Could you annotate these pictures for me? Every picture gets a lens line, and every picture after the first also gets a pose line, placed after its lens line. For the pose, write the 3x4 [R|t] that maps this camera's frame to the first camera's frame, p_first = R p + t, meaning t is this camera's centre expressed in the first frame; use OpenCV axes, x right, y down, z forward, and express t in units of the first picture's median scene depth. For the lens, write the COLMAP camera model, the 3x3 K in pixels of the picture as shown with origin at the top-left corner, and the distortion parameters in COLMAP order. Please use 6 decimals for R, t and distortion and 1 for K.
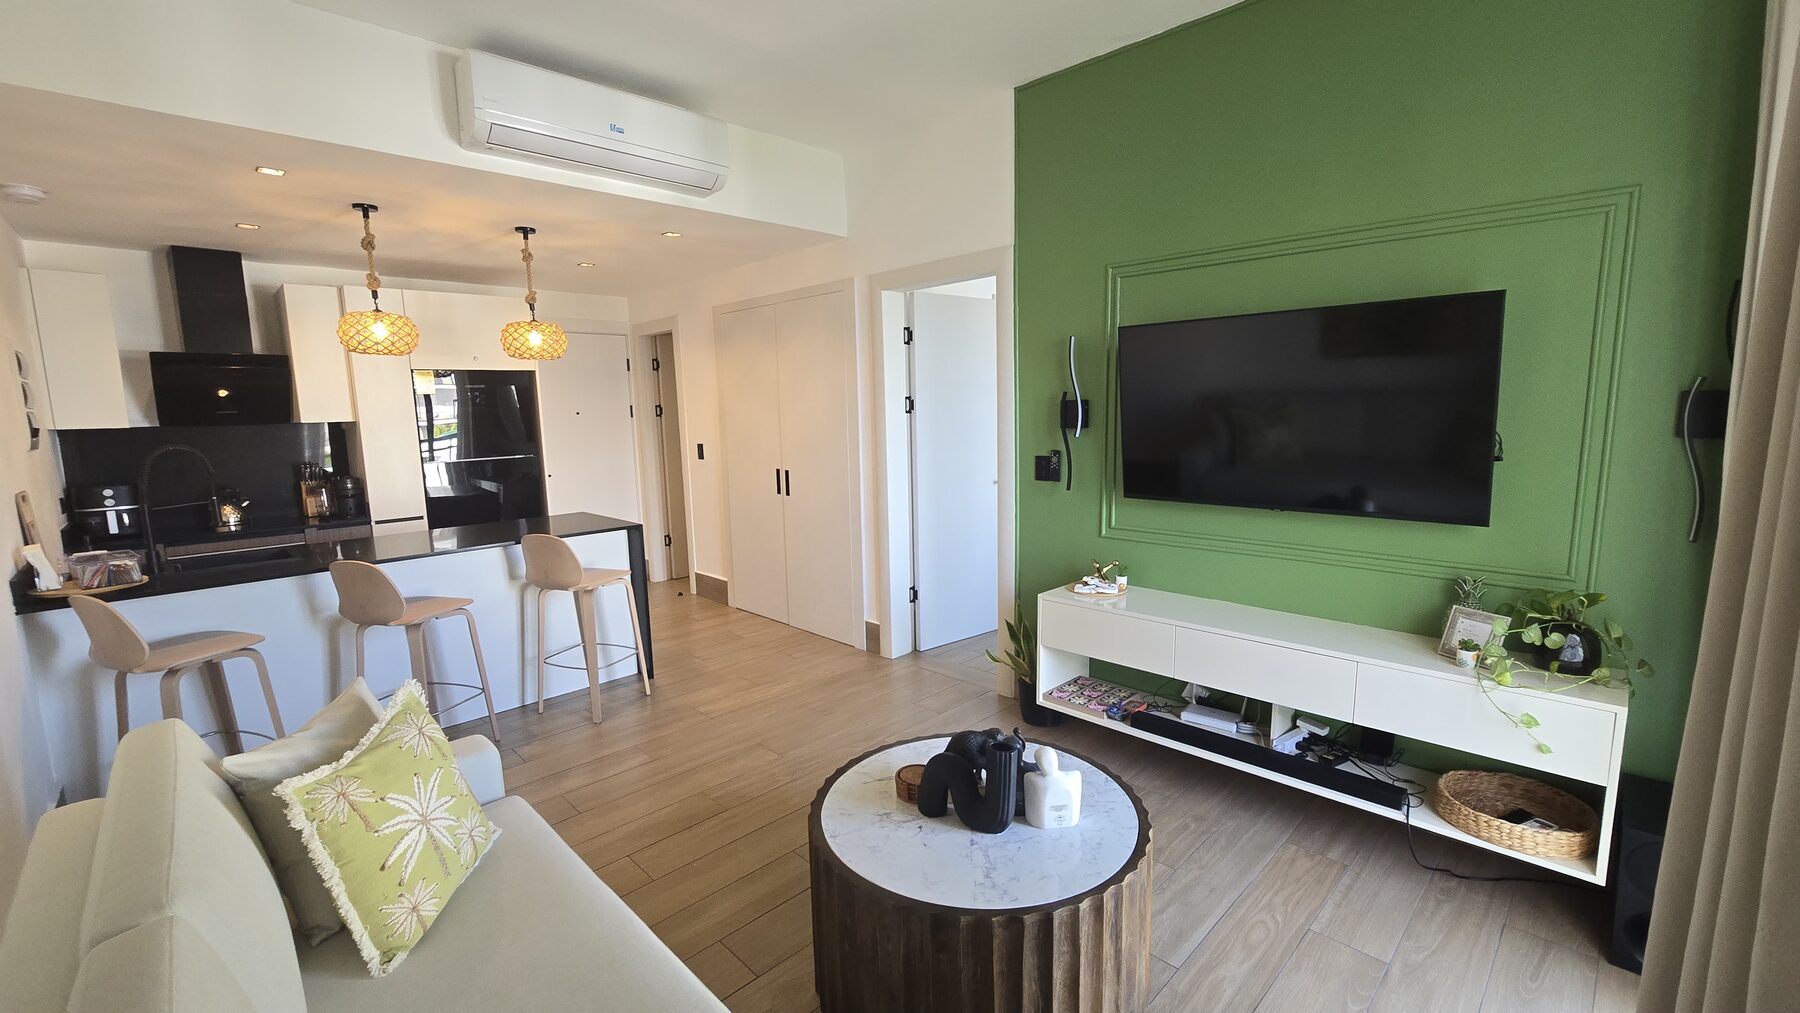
lens RADIAL K [[746.1, 0, 900.0], [0, 746.1, 506.5], [0, 0, 1]] dist [-0.000071, -0.000025]
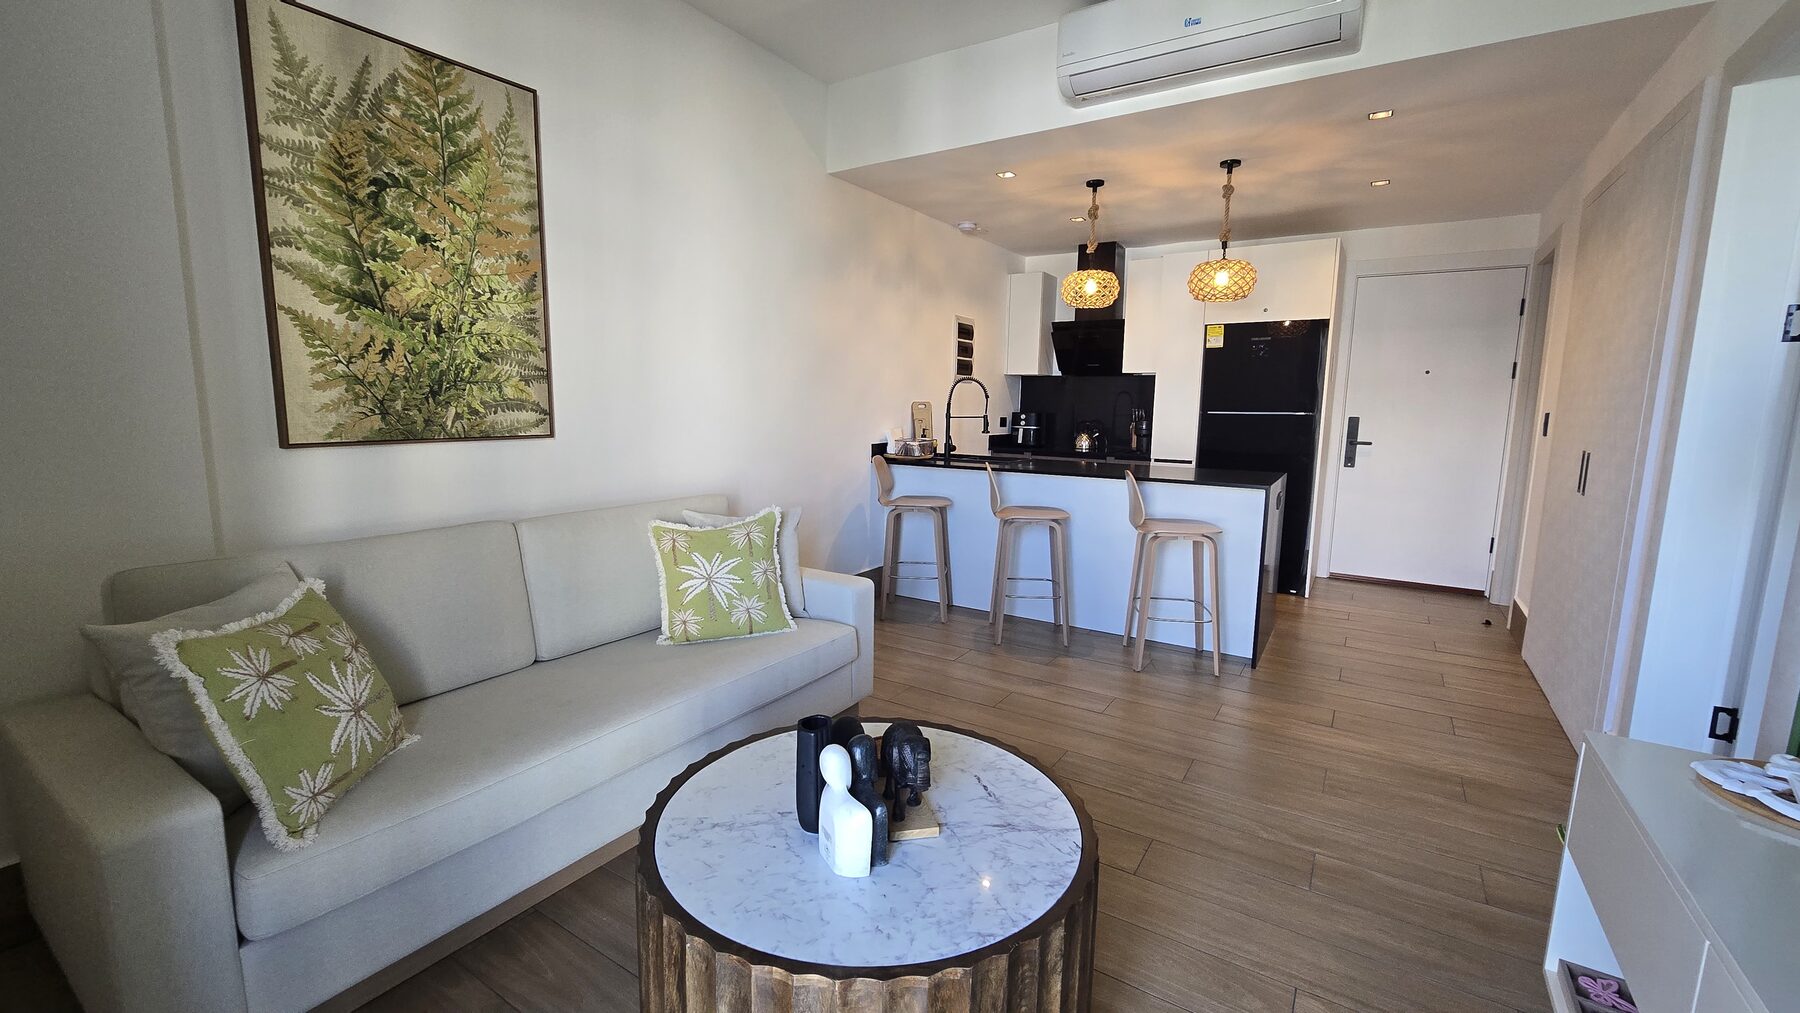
lens RADIAL K [[741.4, 0, 900.0], [0, 741.4, 506.5], [0, 0, 1]] dist [-0.003287, -0.000199]
pose [[0.216092, 0.163041, -0.962664, 0.384488], [-0.150367, 0.979754, 0.132182, -0.000747], [0.964725, 0.116189, 0.236233, 0.404990]]
